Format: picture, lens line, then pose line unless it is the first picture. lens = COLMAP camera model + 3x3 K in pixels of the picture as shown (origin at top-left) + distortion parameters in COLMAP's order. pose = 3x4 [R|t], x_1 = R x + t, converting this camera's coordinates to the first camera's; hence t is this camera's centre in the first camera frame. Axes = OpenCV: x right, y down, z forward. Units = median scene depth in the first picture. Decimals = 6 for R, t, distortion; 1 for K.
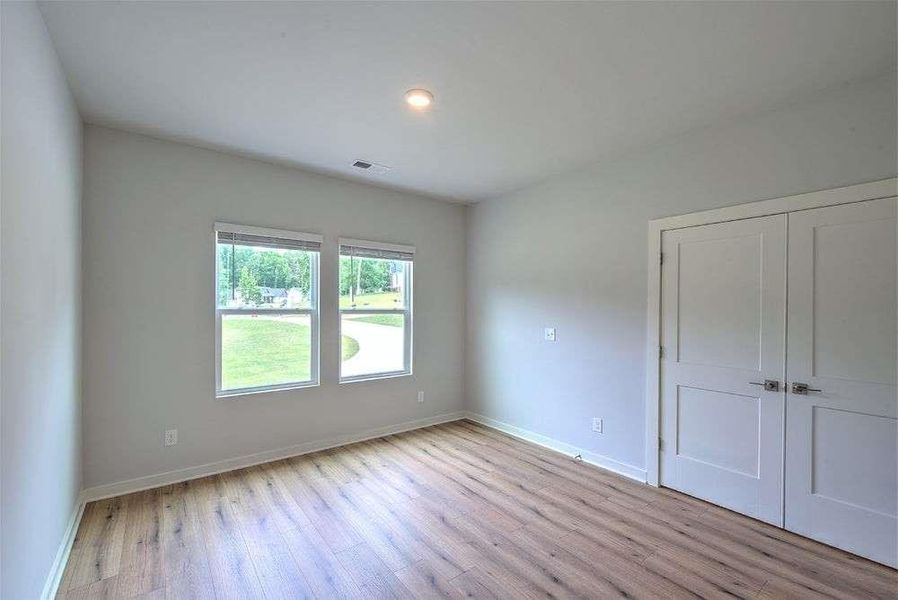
lens RADIAL K [[382.6, 0, 447.7], [0, 382.6, 311.2], [0, 0, 1]] dist [0.001630, 0.000167]
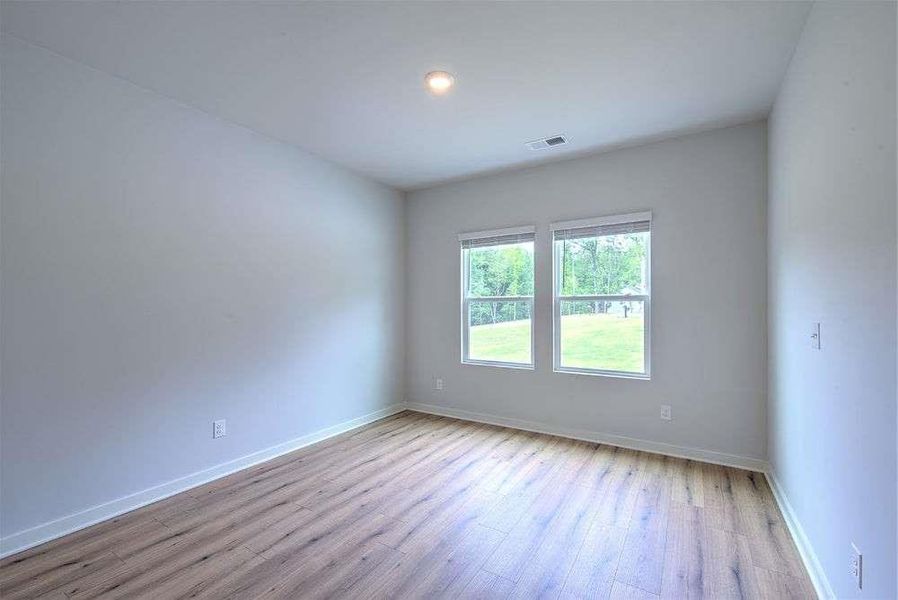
lens RADIAL K [[386.2, 0, 448.4], [0, 386.2, 306.6], [0, 0, 1]] dist [0.001939, 0.000197]
pose [[0.345312, 0.008290, -0.938451, 0.611940], [0.011346, 0.999851, 0.013008, 0.005708], [0.938419, -0.015140, 0.345167, 0.444799]]
